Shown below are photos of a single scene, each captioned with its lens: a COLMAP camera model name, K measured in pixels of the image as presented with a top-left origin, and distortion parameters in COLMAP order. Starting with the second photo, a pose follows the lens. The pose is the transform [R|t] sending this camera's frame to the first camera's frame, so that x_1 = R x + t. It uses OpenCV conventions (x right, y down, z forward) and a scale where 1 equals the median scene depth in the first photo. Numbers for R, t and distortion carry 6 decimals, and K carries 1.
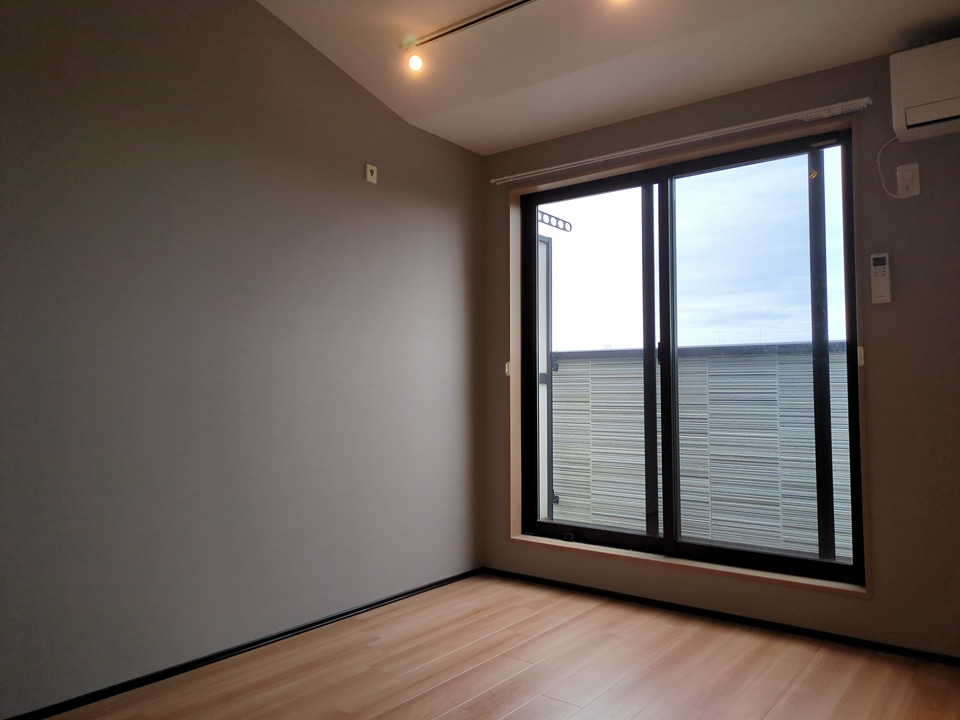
lens RADIAL K [[720.9, 0, 470.0], [0, 720.9, 355.3], [0, 0, 1]] dist [0.035363, -0.025792]
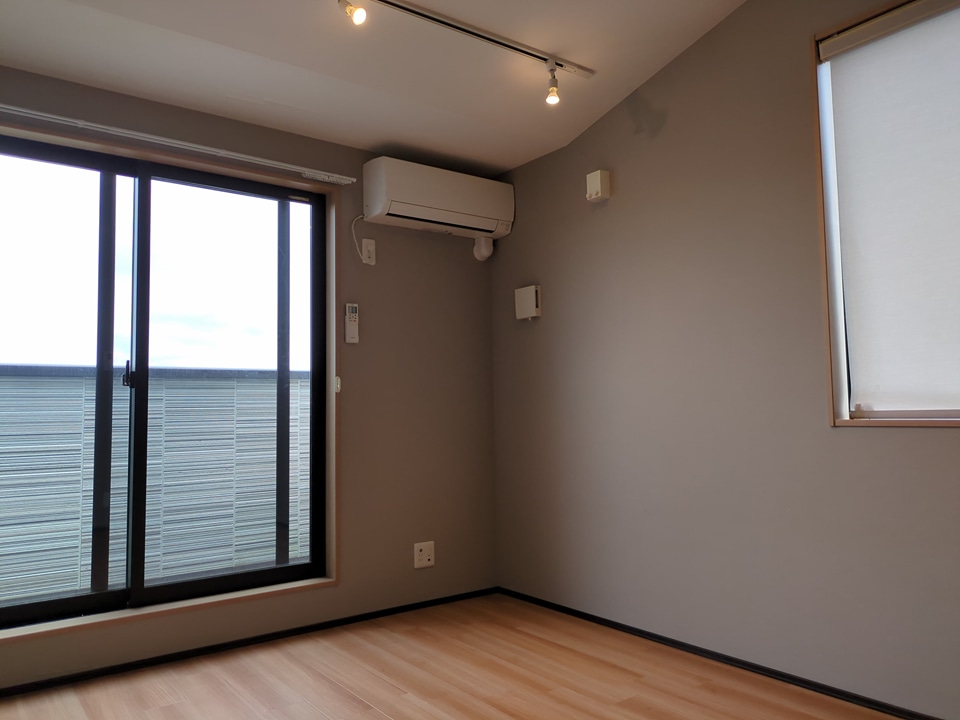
lens RADIAL K [[720.9, 0, 471.8], [0, 720.9, 361.8], [0, 0, 1]] dist [0.035363, -0.025792]
pose [[0.261370, 0.061806, 0.963258, -0.513063], [-0.032498, 0.997946, -0.055214, 0.020211], [-0.964692, -0.016873, 0.262841, 0.416936]]
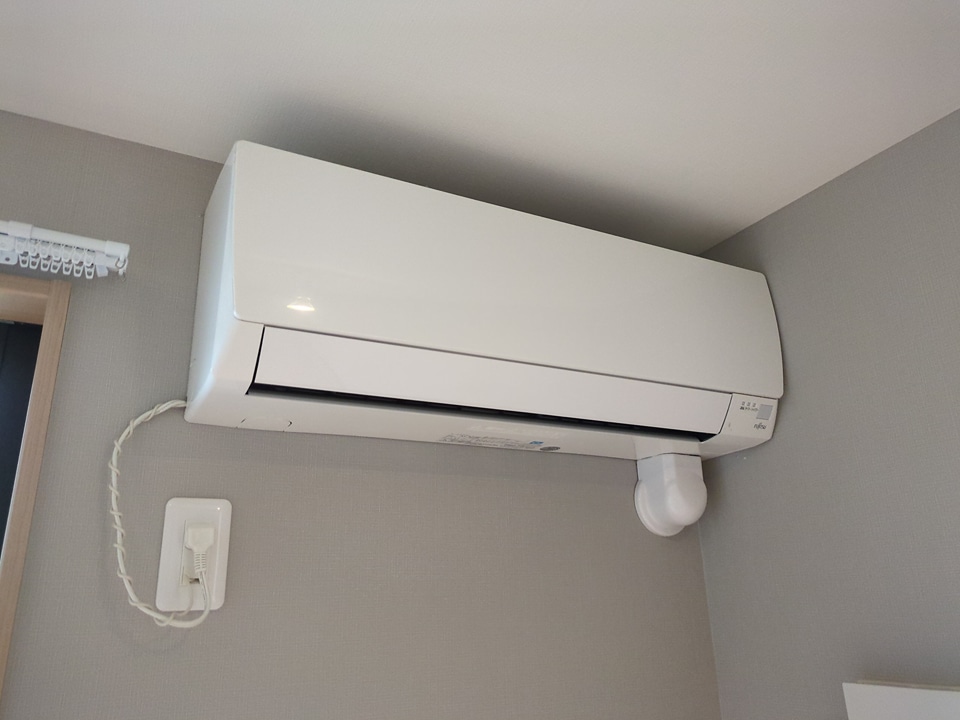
lens RADIAL K [[720.9, 0, 480.7], [0, 720.9, 355.8], [0, 0, 1]] dist [0.035363, -0.025792]
pose [[0.399199, 0.287689, 0.870560, 0.319705], [-0.023512, 0.952397, -0.303952, -0.200376], [-0.916563, 0.100868, 0.386960, 0.671798]]
